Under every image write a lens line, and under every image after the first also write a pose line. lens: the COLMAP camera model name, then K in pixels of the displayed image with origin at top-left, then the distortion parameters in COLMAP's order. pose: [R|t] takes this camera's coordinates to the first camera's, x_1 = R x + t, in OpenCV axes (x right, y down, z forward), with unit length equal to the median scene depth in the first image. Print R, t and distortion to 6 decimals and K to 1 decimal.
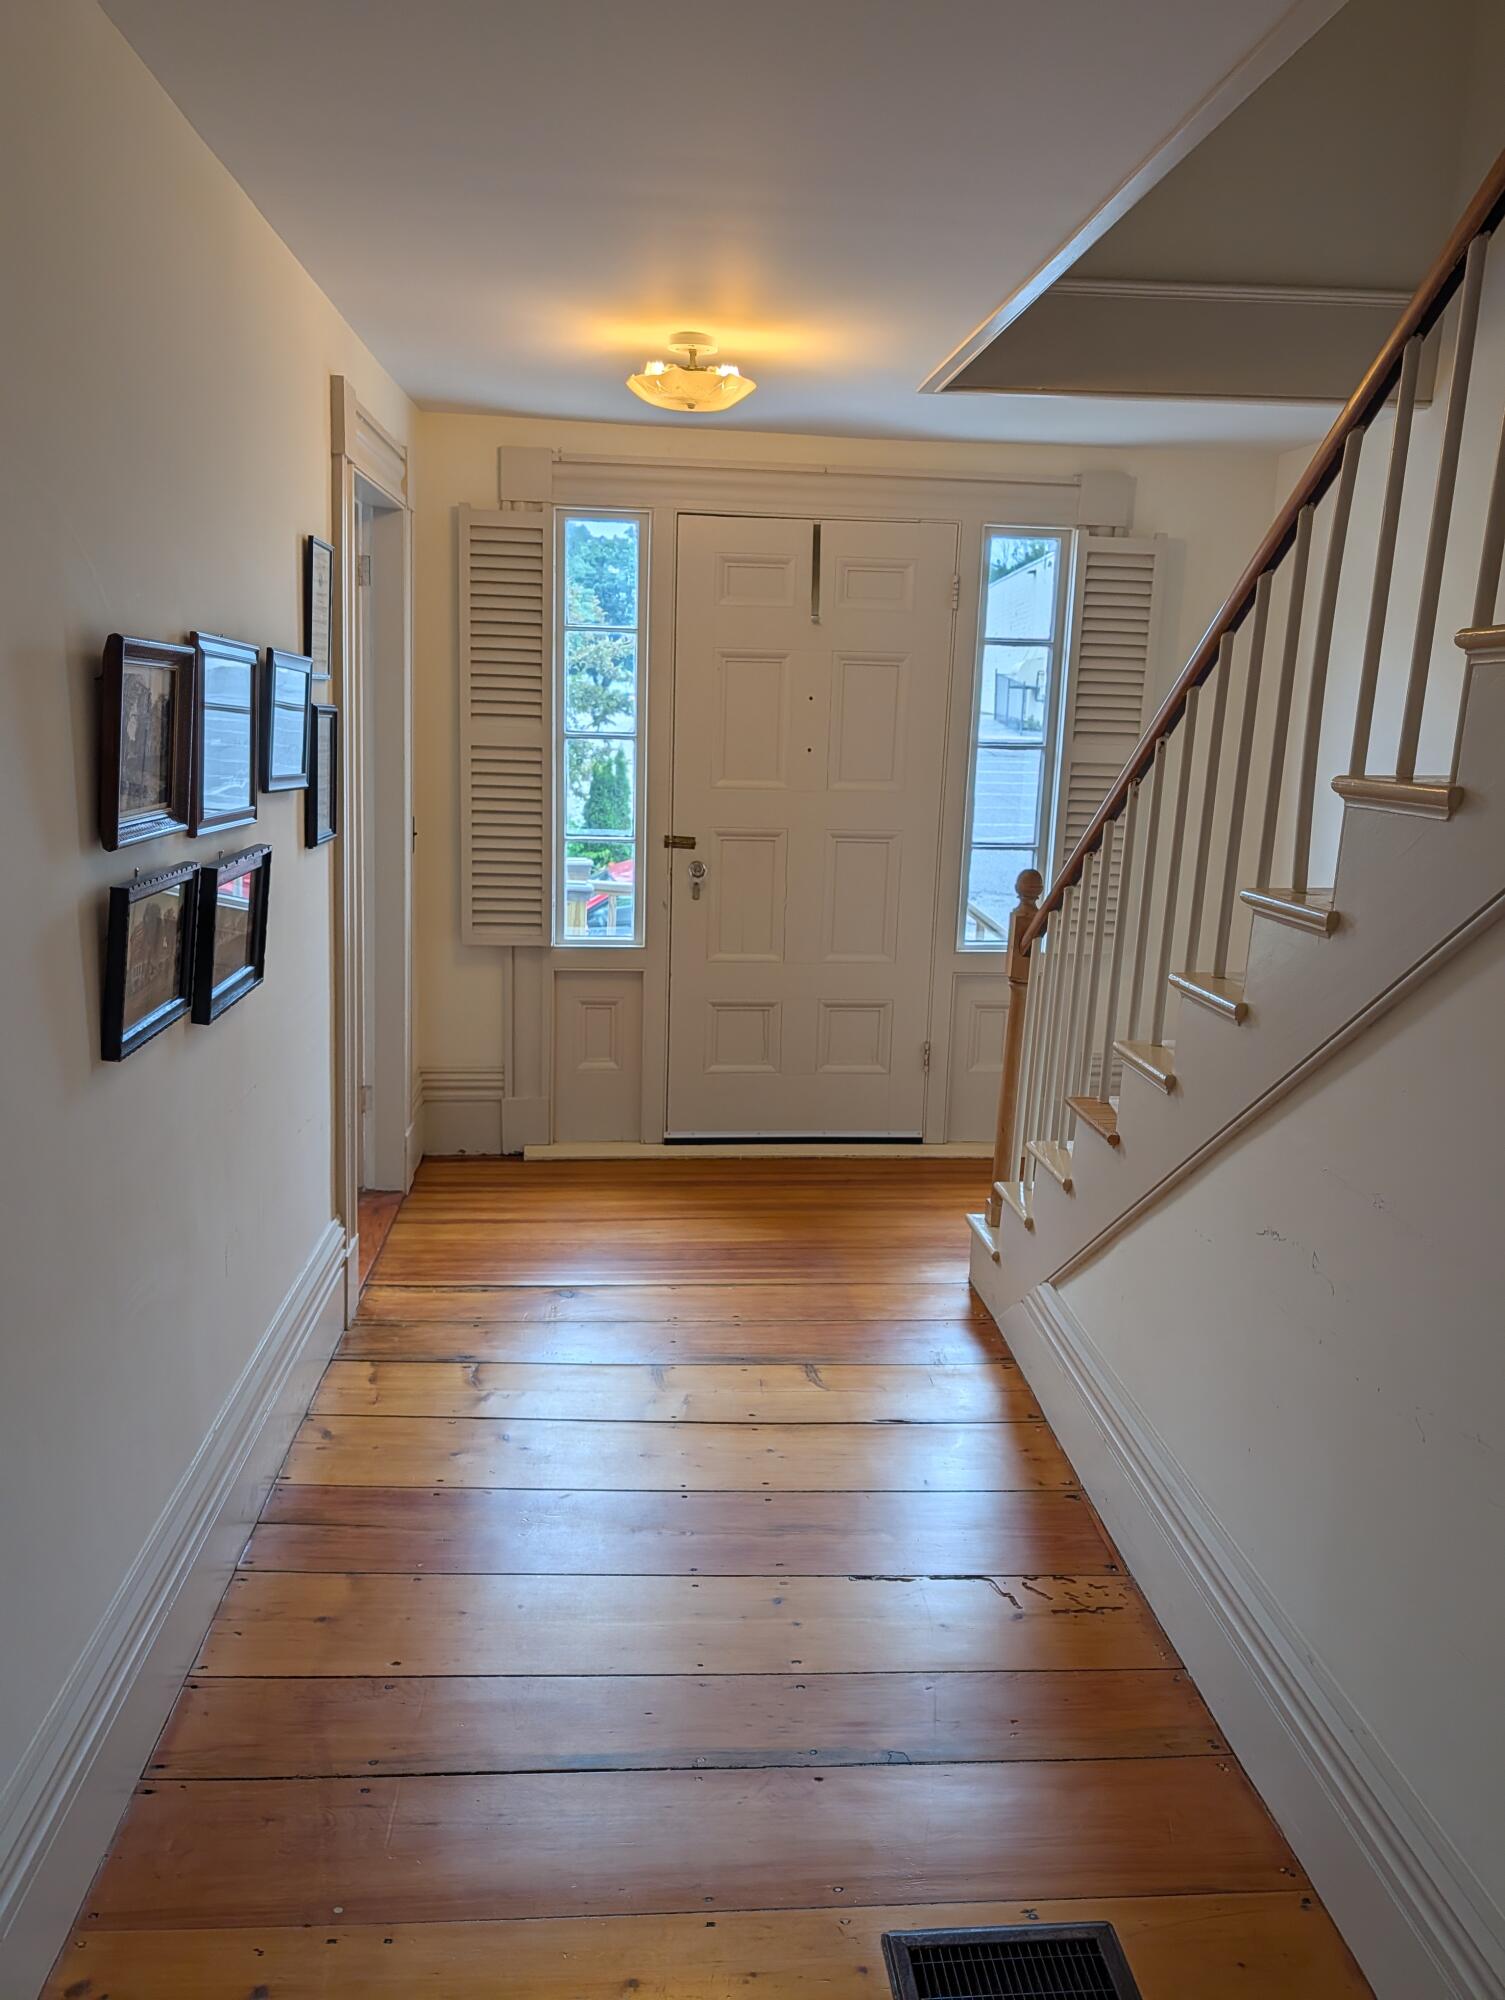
lens RADIAL K [[1426.8, 0, 747.4], [0, 1426.8, 1015.9], [0, 0, 1]] dist [-0.006211, -0.001685]
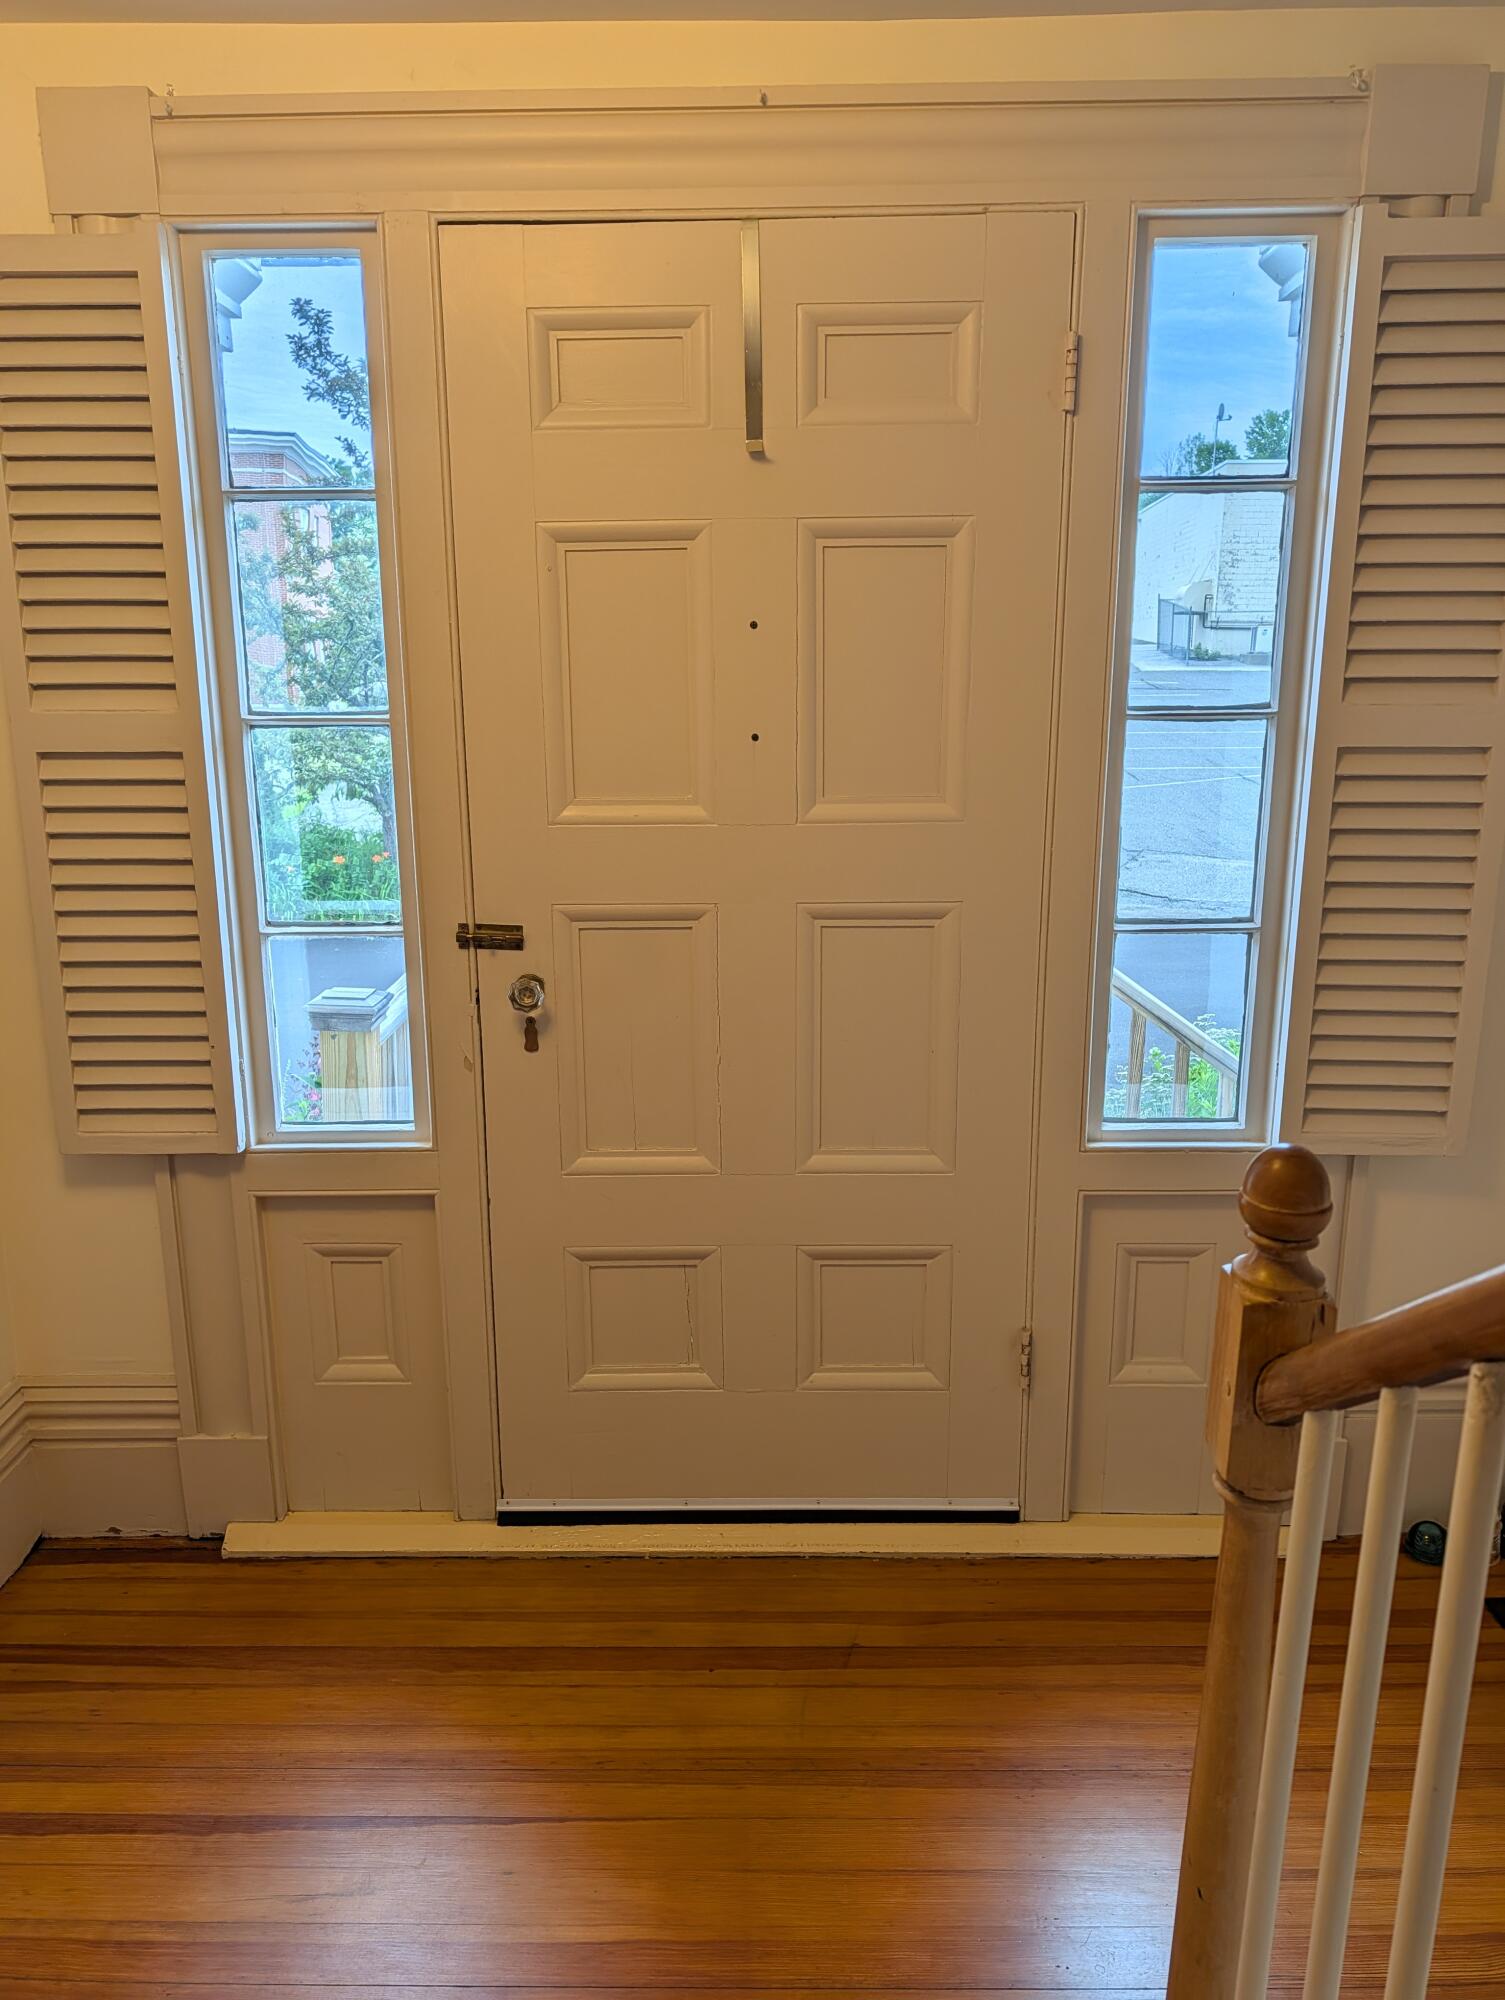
lens RADIAL K [[1426.8, 0, 749.6], [0, 1426.8, 978.5], [0, 0, 1]] dist [-0.006211, -0.001685]
pose [[0.994065, -0.010073, -0.108319, 0.089374], [0.011655, 0.999834, 0.013983, -0.111946], [0.108160, -0.015163, 0.994018, 0.526368]]
